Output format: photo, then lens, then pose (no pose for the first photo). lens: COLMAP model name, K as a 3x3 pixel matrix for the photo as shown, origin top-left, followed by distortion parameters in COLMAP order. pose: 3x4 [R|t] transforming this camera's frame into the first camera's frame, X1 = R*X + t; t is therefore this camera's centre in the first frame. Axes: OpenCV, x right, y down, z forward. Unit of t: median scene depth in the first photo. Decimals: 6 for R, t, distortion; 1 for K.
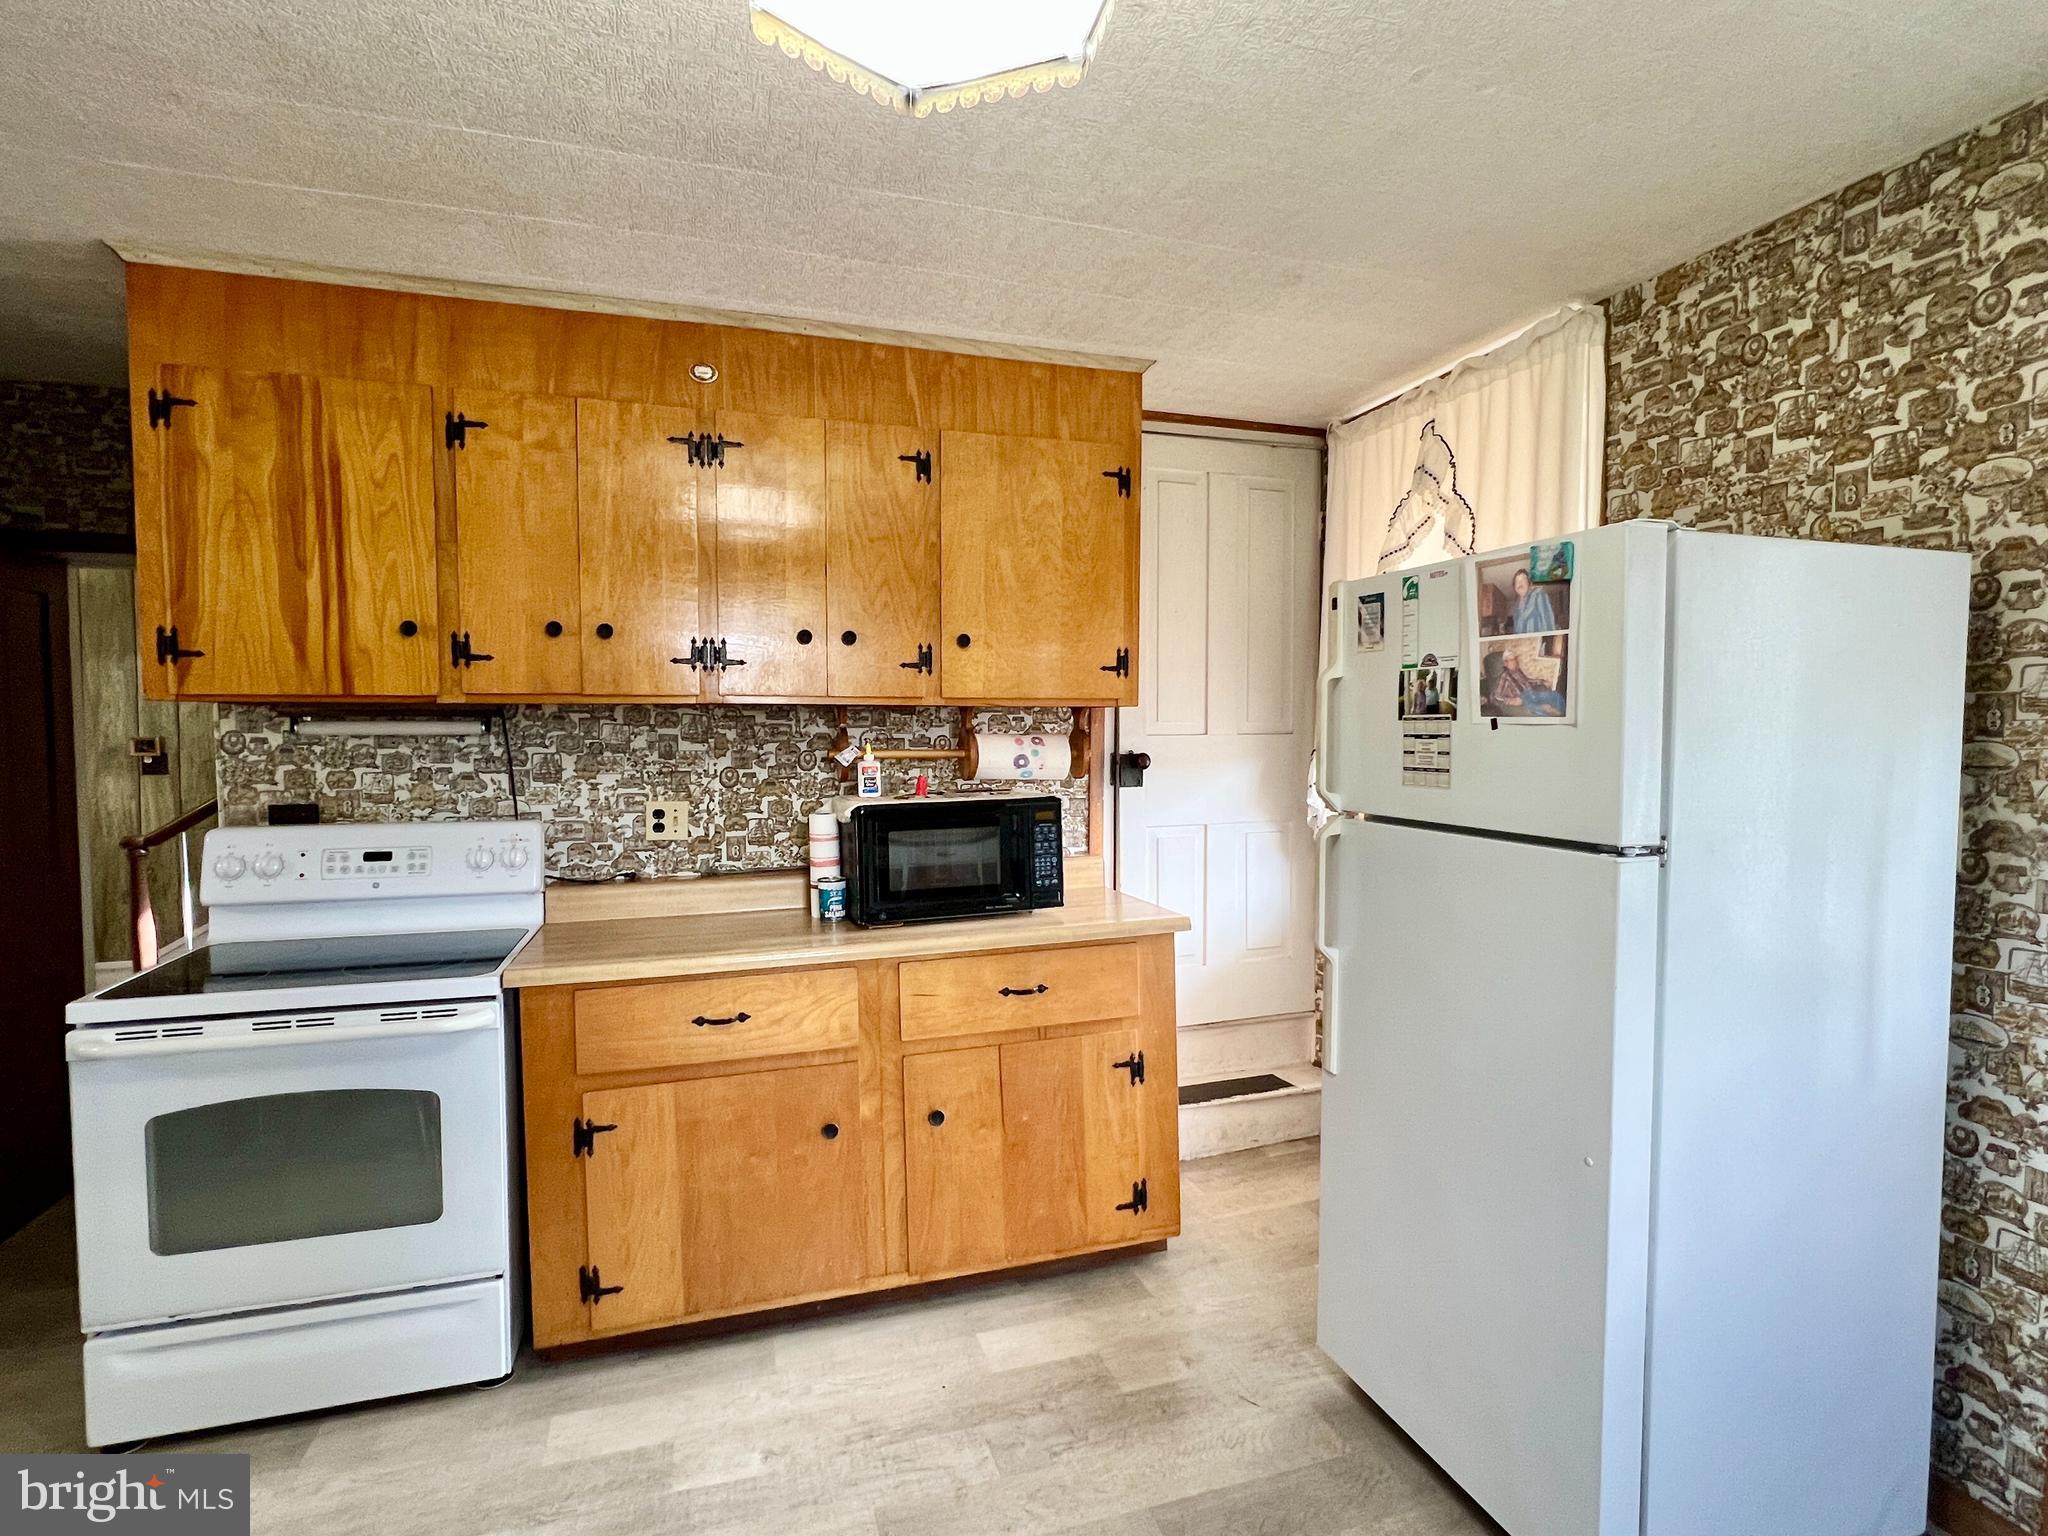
lens RADIAL K [[1014.6, 0, 1024.0], [0, 1014.6, 768.0], [0, 0, 1]] dist [-0.001987, -0.000387]
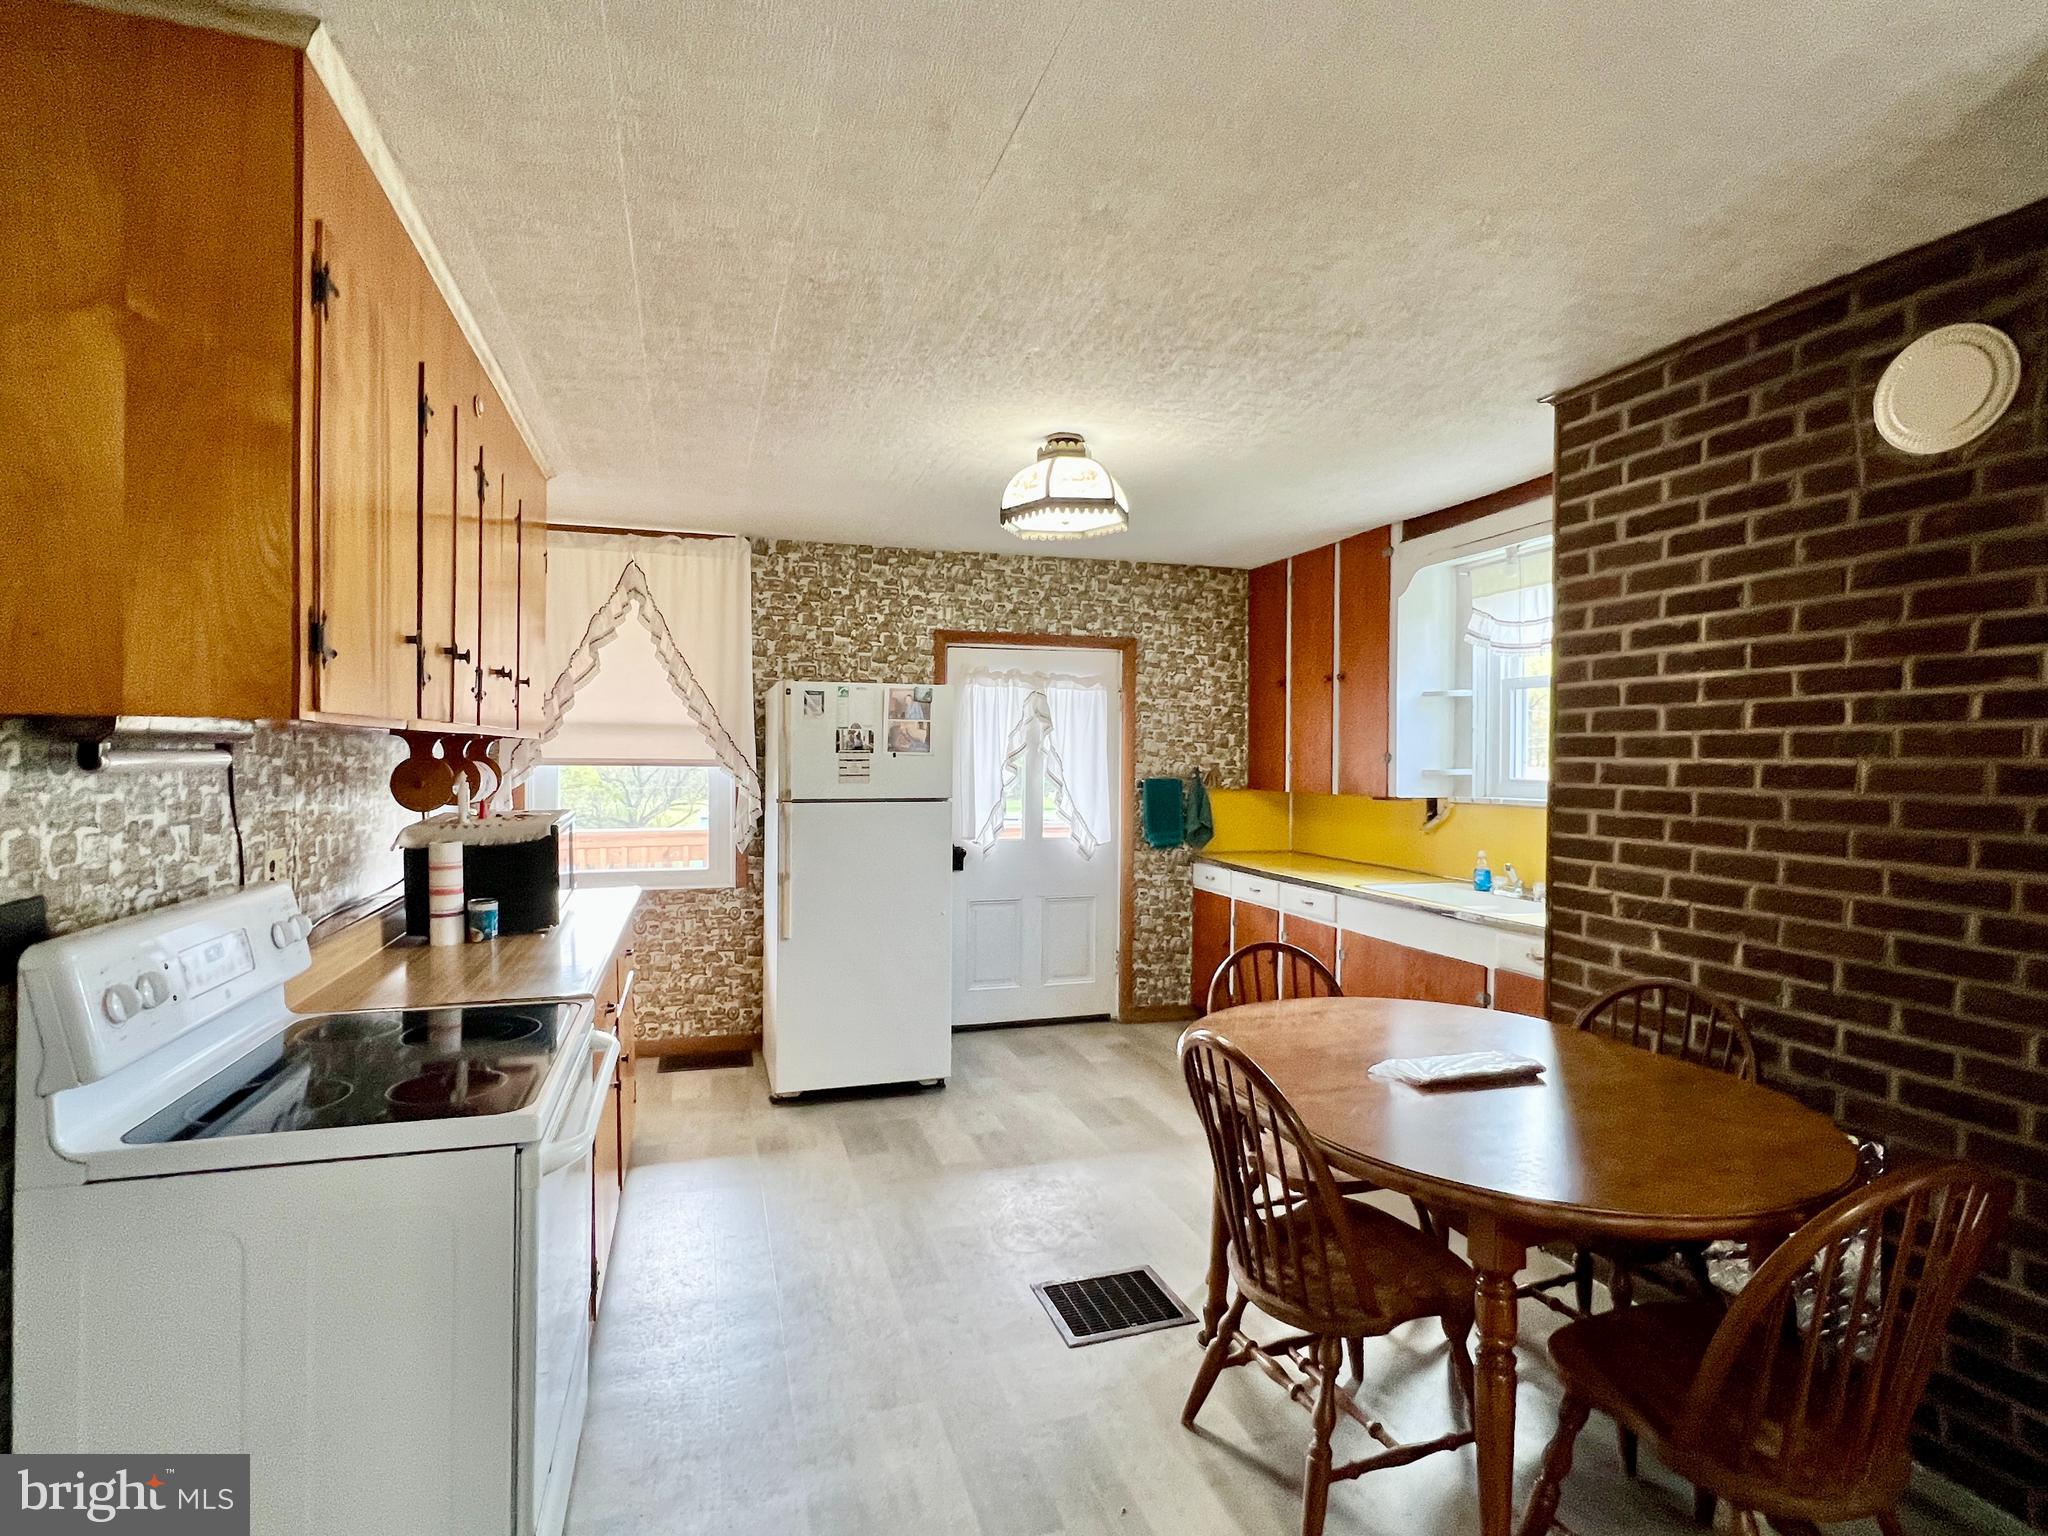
lens RADIAL K [[1014.6, 0, 1024.0], [0, 1014.6, 768.0], [0, 0, 1]] dist [-0.001987, -0.000387]
pose [[-0.008769, -0.015165, 0.999847, -1.724839], [0.036737, 0.999205, 0.015477, -0.033166], [-0.999287, 0.036867, -0.008205, 0.613447]]
